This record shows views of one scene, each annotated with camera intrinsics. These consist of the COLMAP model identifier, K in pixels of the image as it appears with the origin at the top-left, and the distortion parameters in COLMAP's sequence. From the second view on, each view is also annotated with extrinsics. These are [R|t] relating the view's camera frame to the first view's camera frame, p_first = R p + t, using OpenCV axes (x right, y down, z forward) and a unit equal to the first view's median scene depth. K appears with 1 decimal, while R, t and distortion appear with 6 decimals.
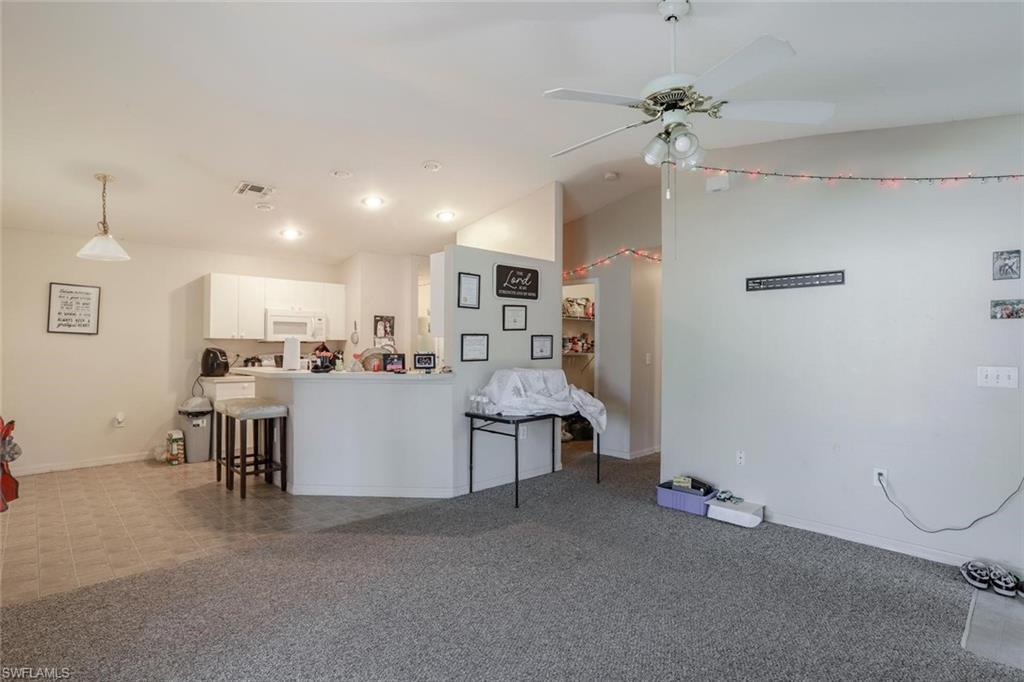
lens RADIAL K [[537.6, 0, 513.8], [0, 537.6, 341.7], [0, 0, 1]] dist [-0.005647, 0.000186]
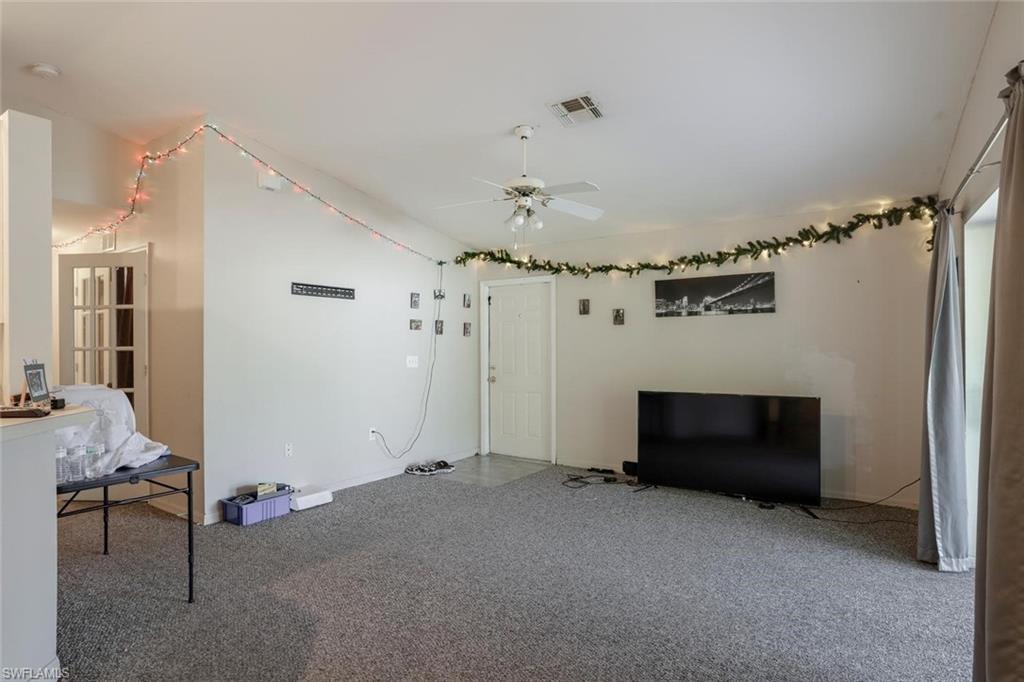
lens RADIAL K [[537.6, 0, 515.4], [0, 537.6, 343.9], [0, 0, 1]] dist [-0.005647, 0.000186]
pose [[-0.226512, 0.001869, 0.974006, -0.795268], [-0.003060, 0.999992, -0.002630, 0.008445], [-0.974003, -0.003576, -0.226505, 0.891853]]
